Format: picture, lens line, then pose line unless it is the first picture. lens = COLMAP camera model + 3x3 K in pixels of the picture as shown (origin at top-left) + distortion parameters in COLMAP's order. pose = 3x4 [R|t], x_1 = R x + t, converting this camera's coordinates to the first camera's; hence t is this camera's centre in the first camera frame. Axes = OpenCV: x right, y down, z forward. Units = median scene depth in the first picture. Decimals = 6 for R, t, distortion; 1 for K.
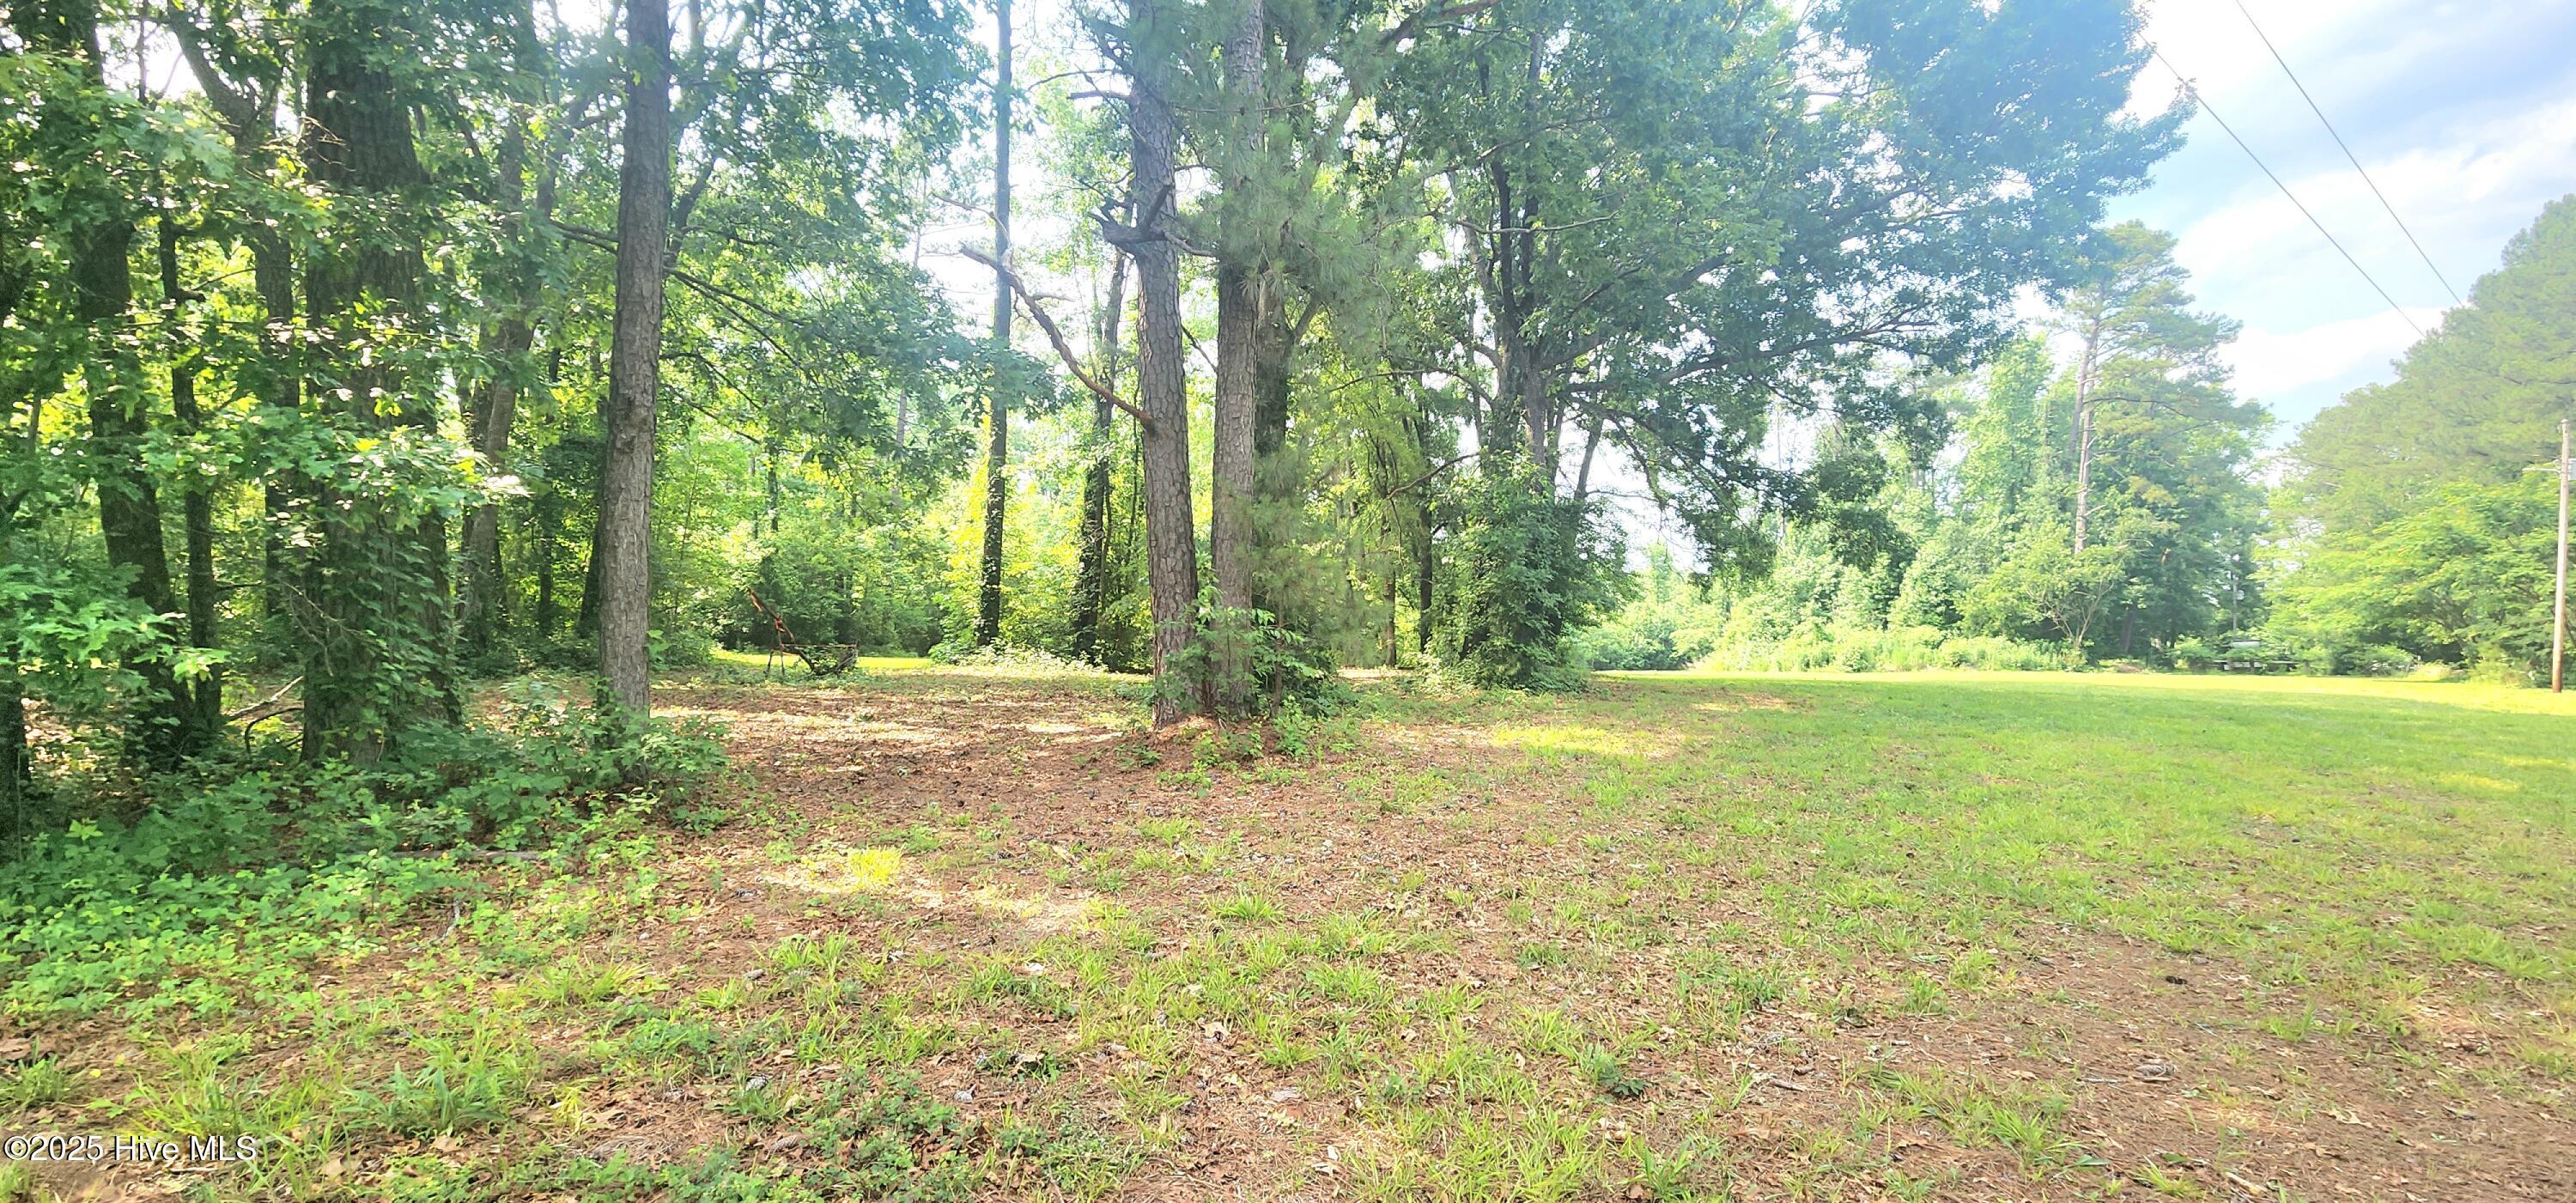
lens RADIAL K [[1051.5, 0, 1288.0], [0, 1051.5, 601.5], [0, 0, 1]] dist [0.000239, 0.000026]
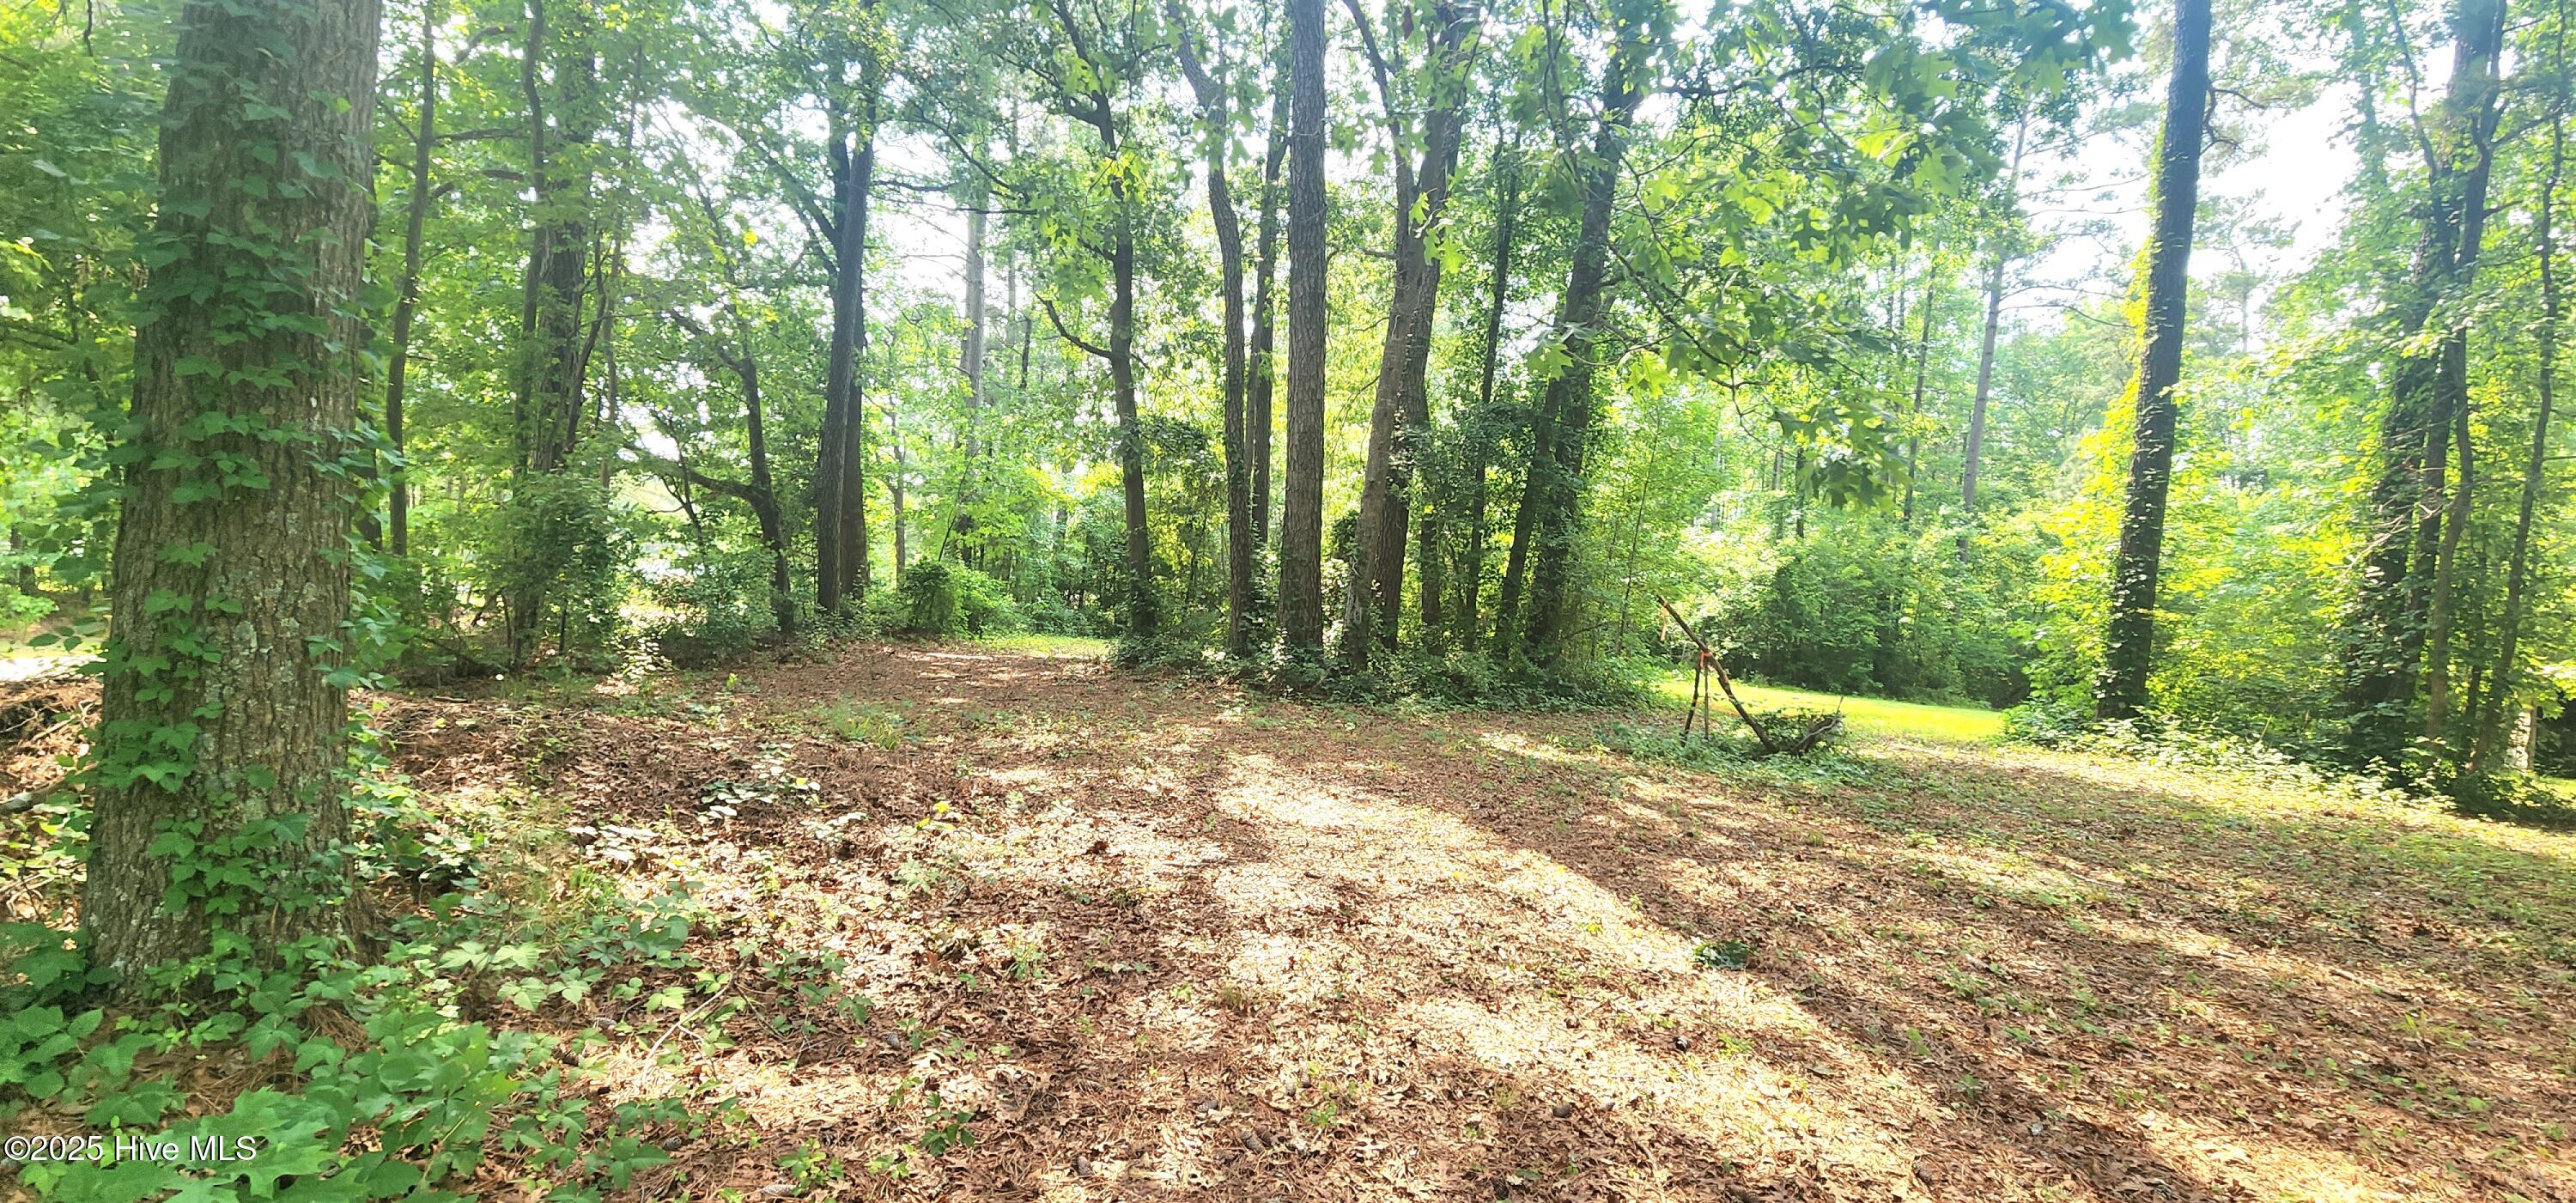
lens RADIAL K [[1051.5, 0, 1288.0], [0, 1051.5, 601.5], [0, 0, 1]] dist [0.000239, 0.000026]
pose [[0.588832, 0.027959, -0.807772, -0.099561], [-0.045837, 0.998948, 0.001163, 0.000337], [0.806955, 0.036341, 0.589494, 0.322492]]
